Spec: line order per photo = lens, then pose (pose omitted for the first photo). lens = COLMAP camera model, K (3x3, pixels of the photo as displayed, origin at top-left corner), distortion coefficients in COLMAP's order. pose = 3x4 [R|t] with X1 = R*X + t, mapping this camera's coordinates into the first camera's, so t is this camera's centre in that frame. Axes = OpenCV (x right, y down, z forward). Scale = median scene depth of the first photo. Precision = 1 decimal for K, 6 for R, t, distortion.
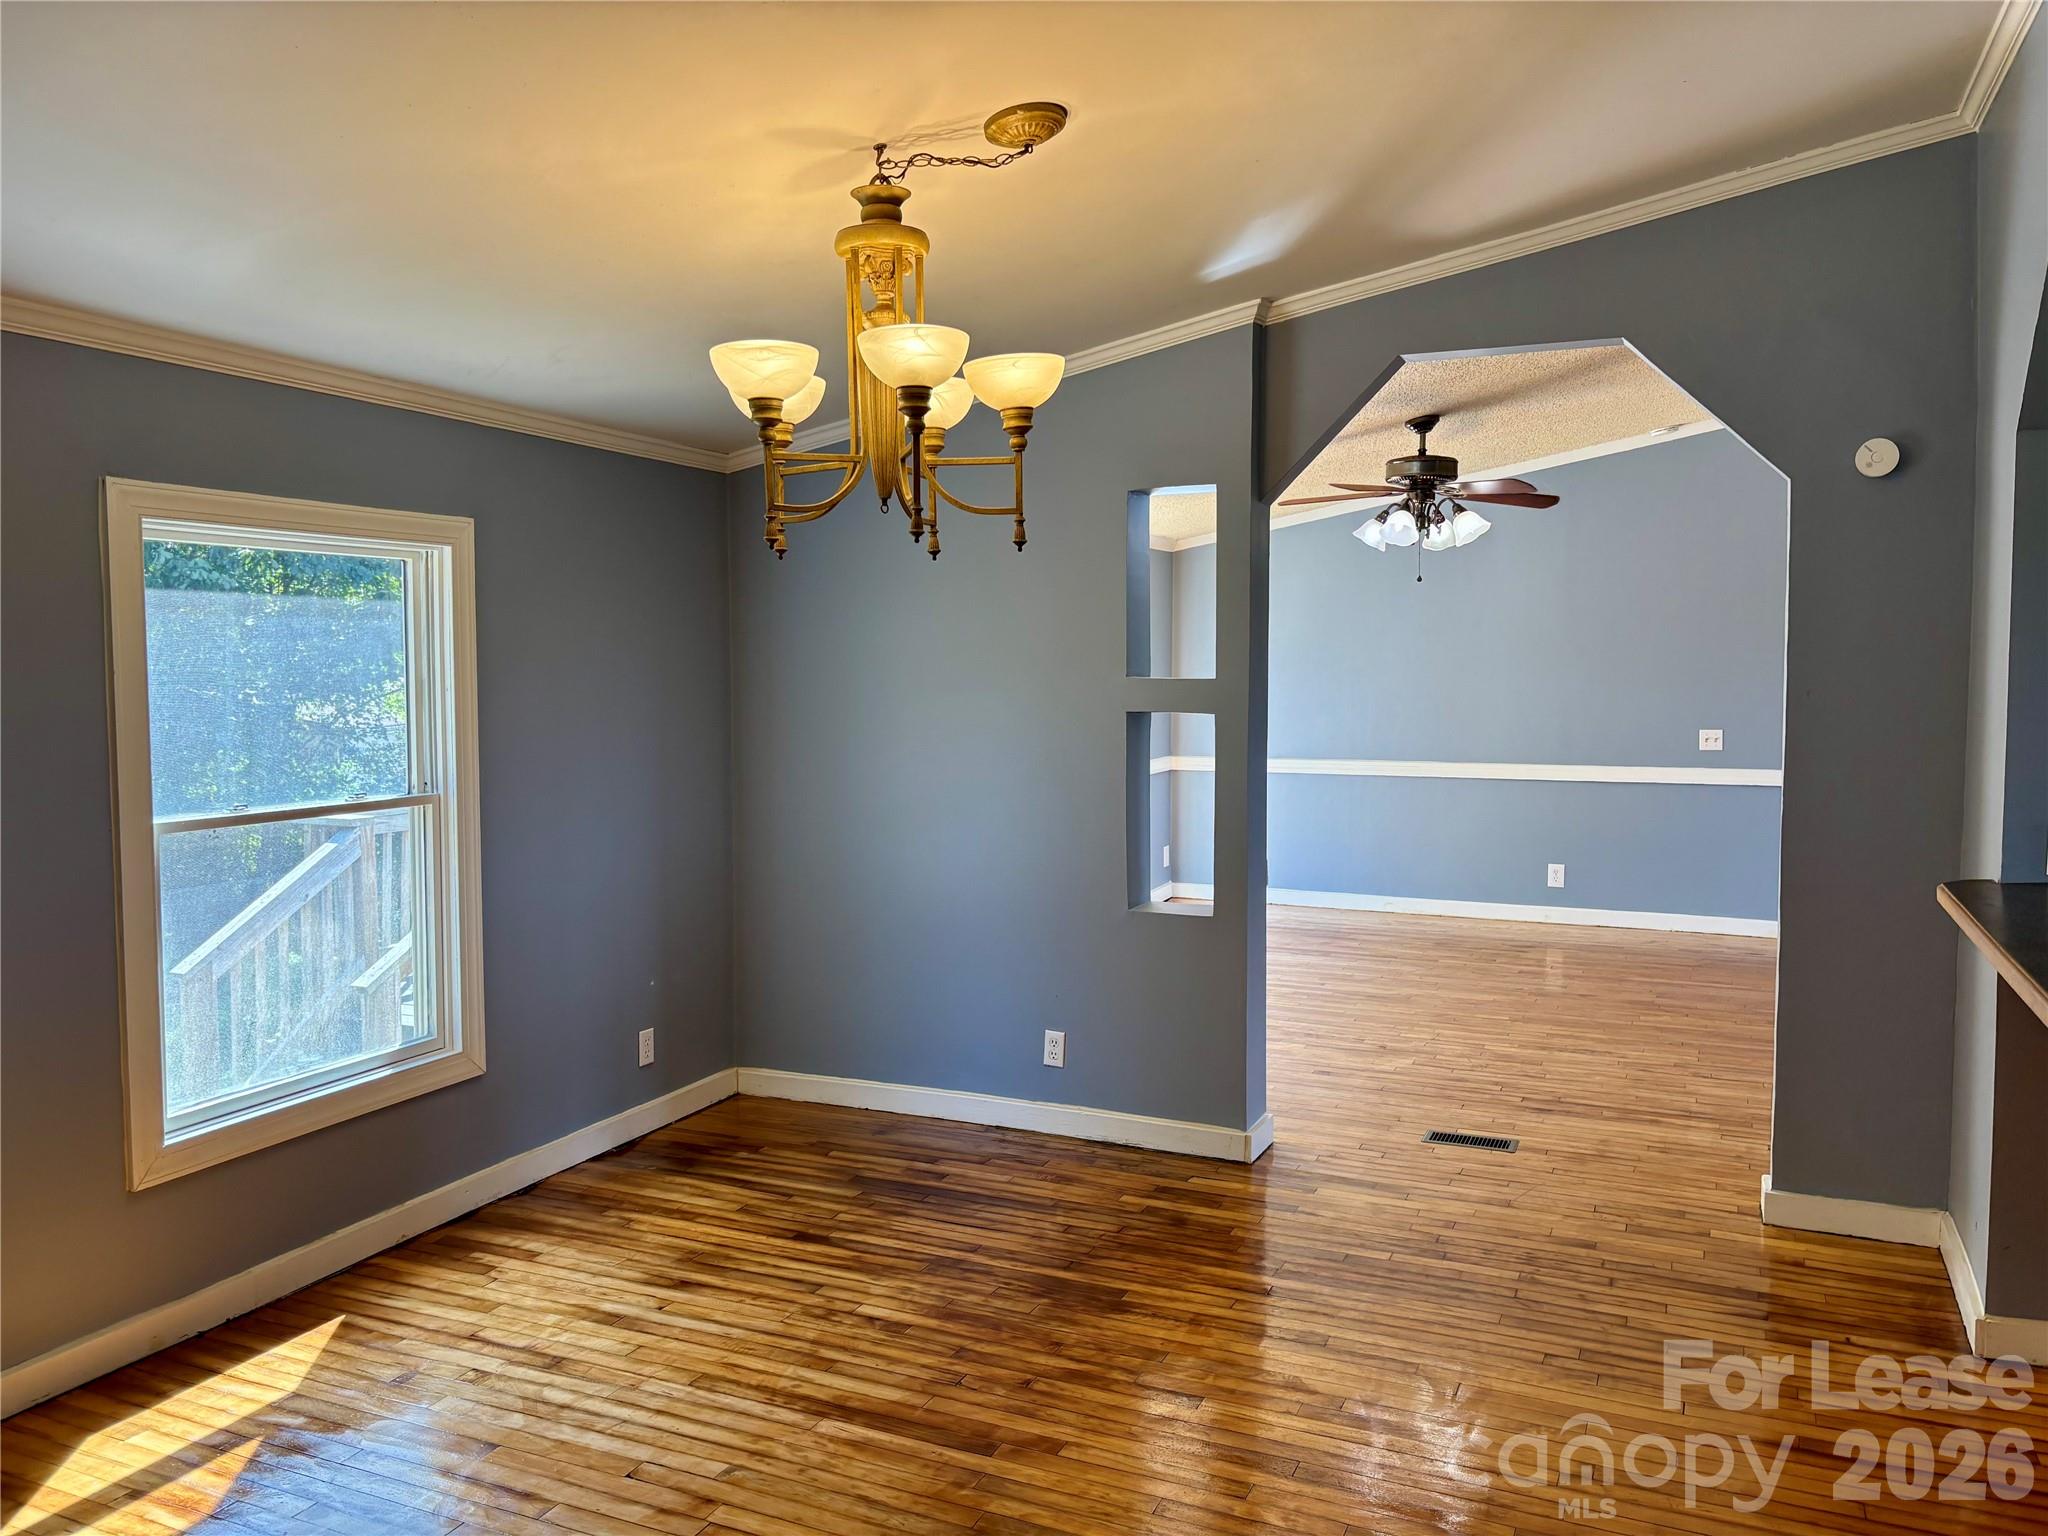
lens RADIAL K [[1550.0, 0, 1039.0], [0, 1550.0, 729.5], [0, 0, 1]] dist [0.041420, -0.056039]
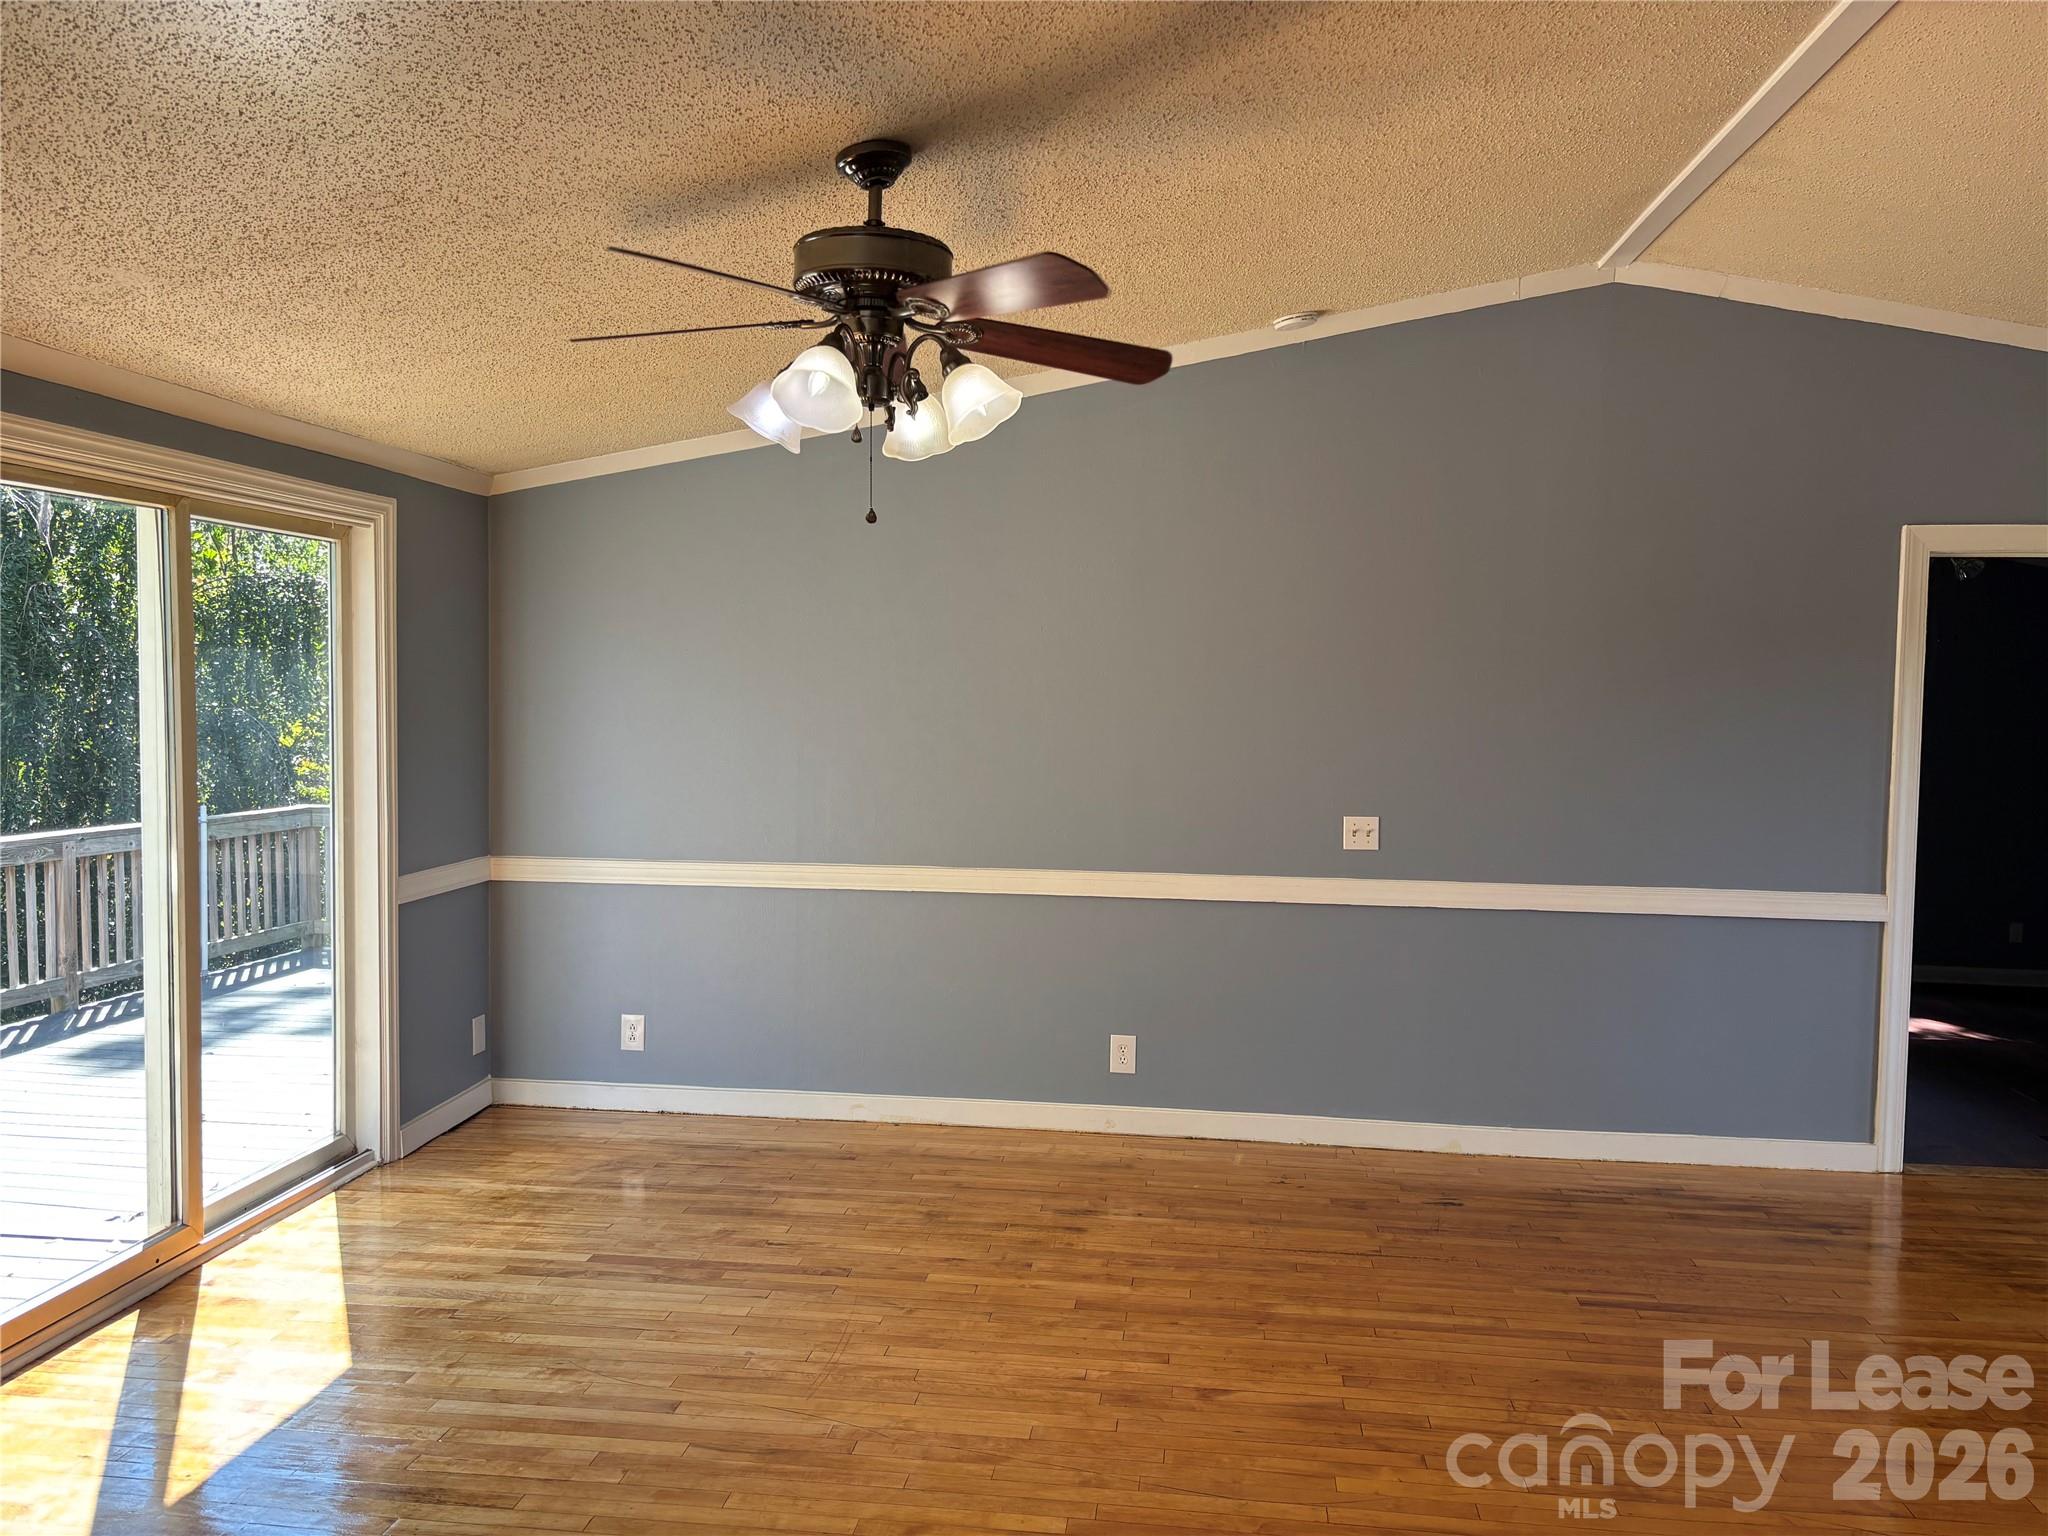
lens RADIAL K [[1550.0, 0, 1024.3], [0, 1550.0, 767.8], [0, 0, 1]] dist [0.041420, -0.056039]
pose [[0.959108, -0.001049, 0.283038, 0.162678], [-0.000097, 0.999992, 0.004038, -0.027693], [-0.283040, -0.003900, 0.959100, 0.566723]]
